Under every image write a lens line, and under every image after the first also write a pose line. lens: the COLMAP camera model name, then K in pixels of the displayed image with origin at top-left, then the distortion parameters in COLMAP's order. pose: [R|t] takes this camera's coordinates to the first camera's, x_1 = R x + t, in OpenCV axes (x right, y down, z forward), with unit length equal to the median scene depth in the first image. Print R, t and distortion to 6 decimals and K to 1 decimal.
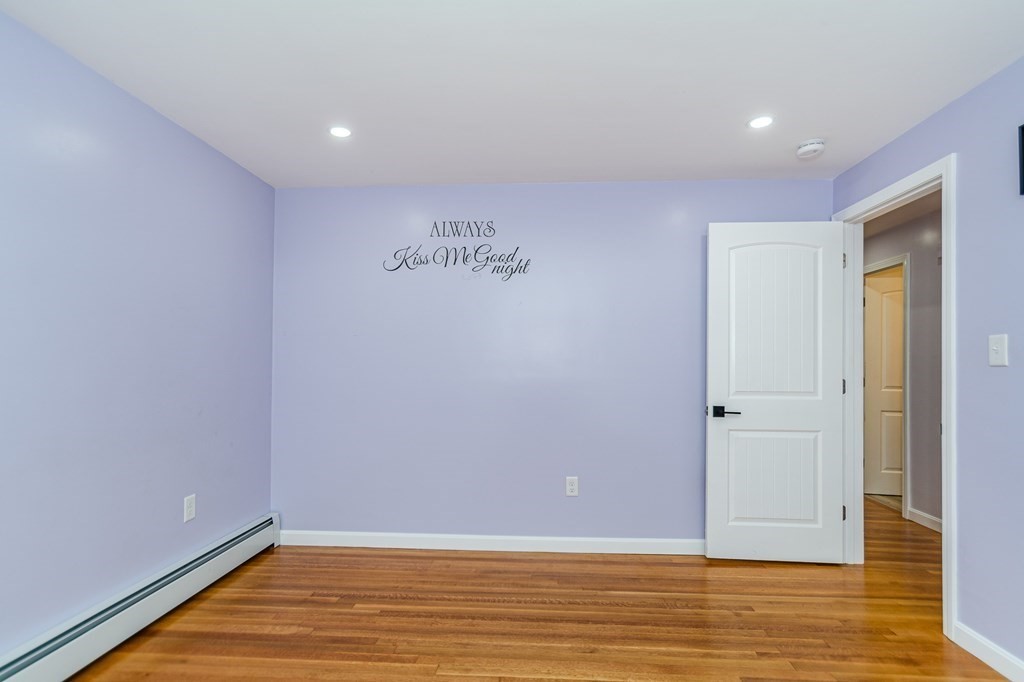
lens RADIAL K [[497.5, 0, 523.9], [0, 497.5, 357.9], [0, 0, 1]] dist [-0.002367, -0.000160]
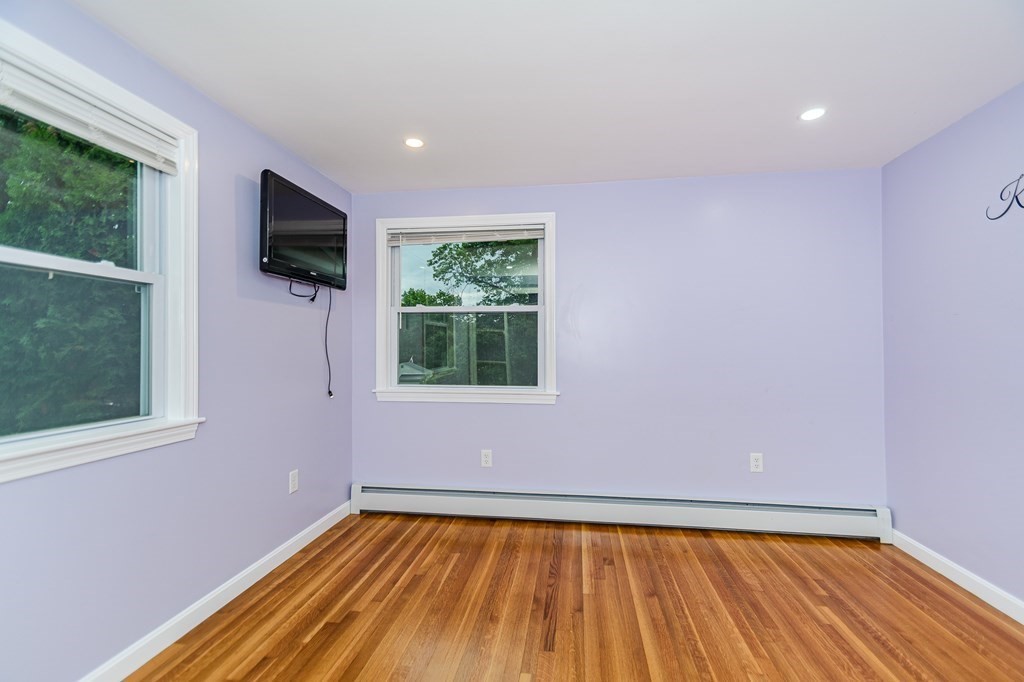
lens RADIAL K [[459.5, 0, 513.1], [0, 459.5, 346.1], [0, 0, 1]] dist [0.003689, 0.000376]
pose [[-0.091773, -0.011498, -0.995714, 0.583101], [0.012508, 0.999841, -0.012698, 0.006794], [0.995701, -0.013620, -0.091614, 0.492225]]
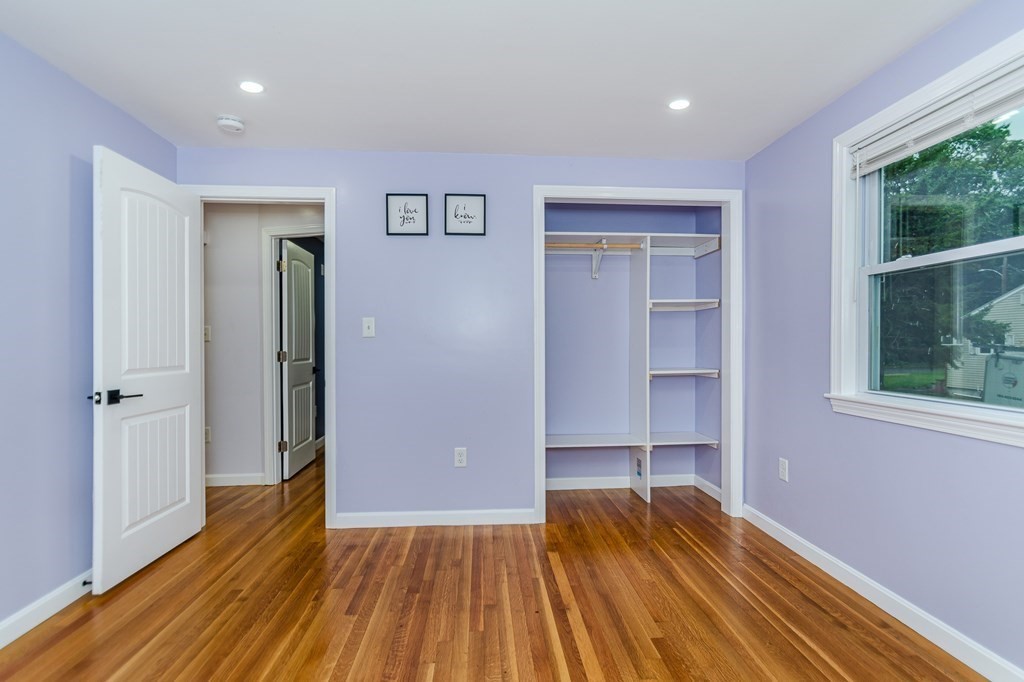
lens RADIAL K [[492.3, 0, 517.2], [0, 492.3, 345.0], [0, 0, 1]] dist [-0.002680, 0.000454]
pose [[-0.125433, -0.009797, 0.992054, -0.541290], [-0.008575, 0.999925, 0.008791, 0.018666], [-0.992065, -0.007404, -0.125507, 0.584501]]
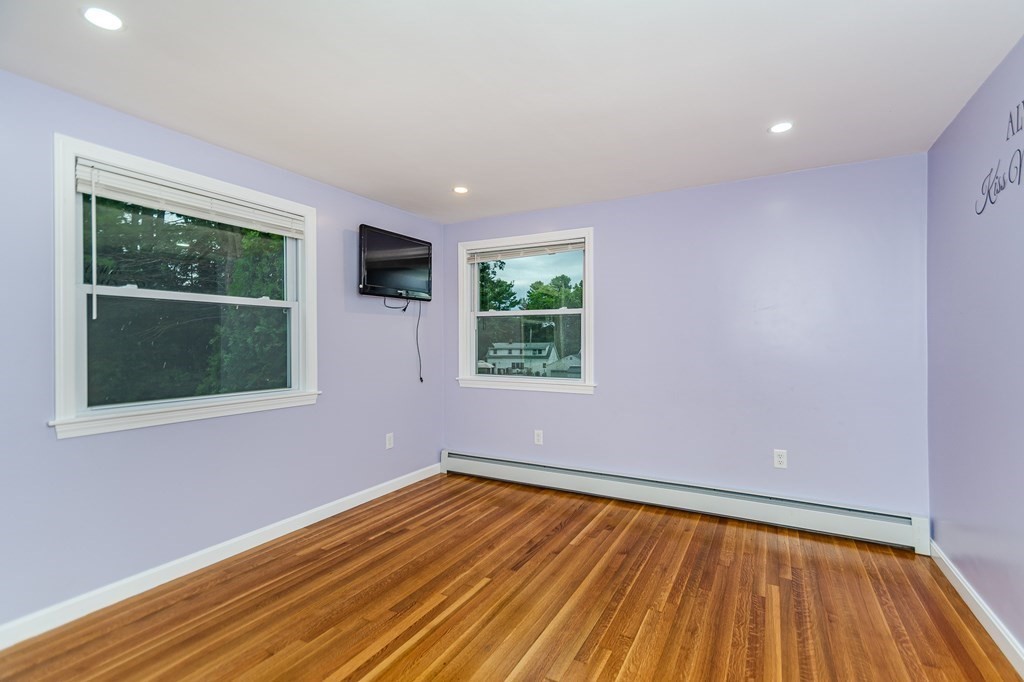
lens RADIAL K [[471.5, 0, 518.2], [0, 471.5, 345.4], [0, 0, 1]] dist [-0.000265, 0.000393]
pose [[-0.436924, 0.002914, -0.899494, 0.760185], [0.009341, 0.999956, -0.001298, -0.004042], [0.899450, -0.008969, -0.436932, 0.938785]]
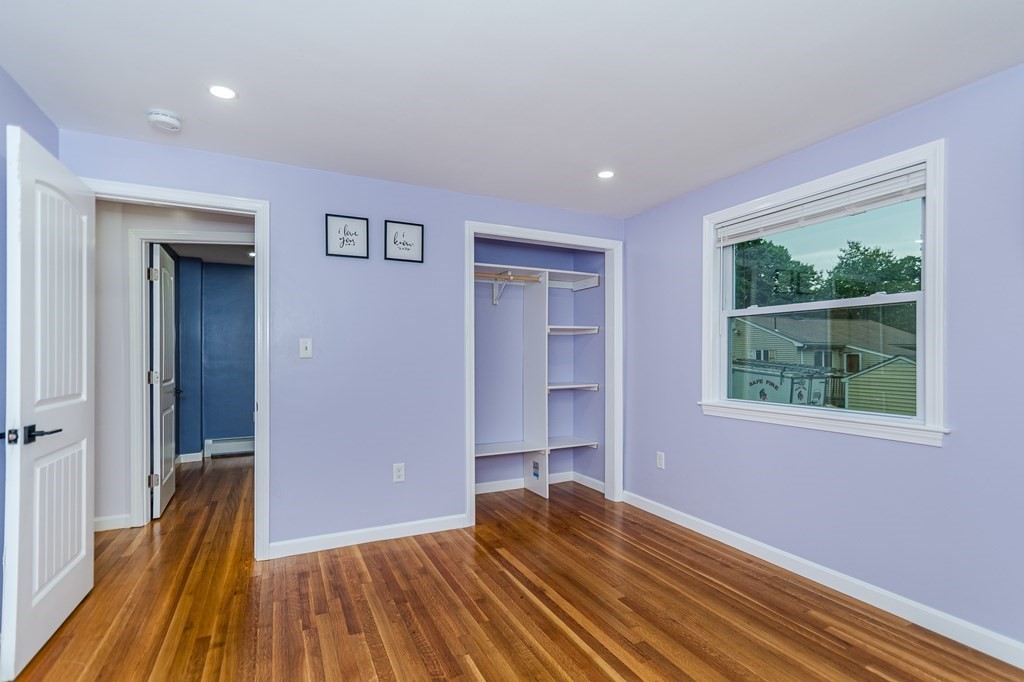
lens RADIAL K [[472.8, 0, 511.7], [0, 472.8, 356.2], [0, 0, 1]] dist [0.001821, 0.000509]
pose [[-0.483037, -0.006485, 0.875576, -0.529147], [-0.012681, 0.999920, 0.000410, 0.000662], [-0.875508, -0.010905, -0.483080, 0.928136]]
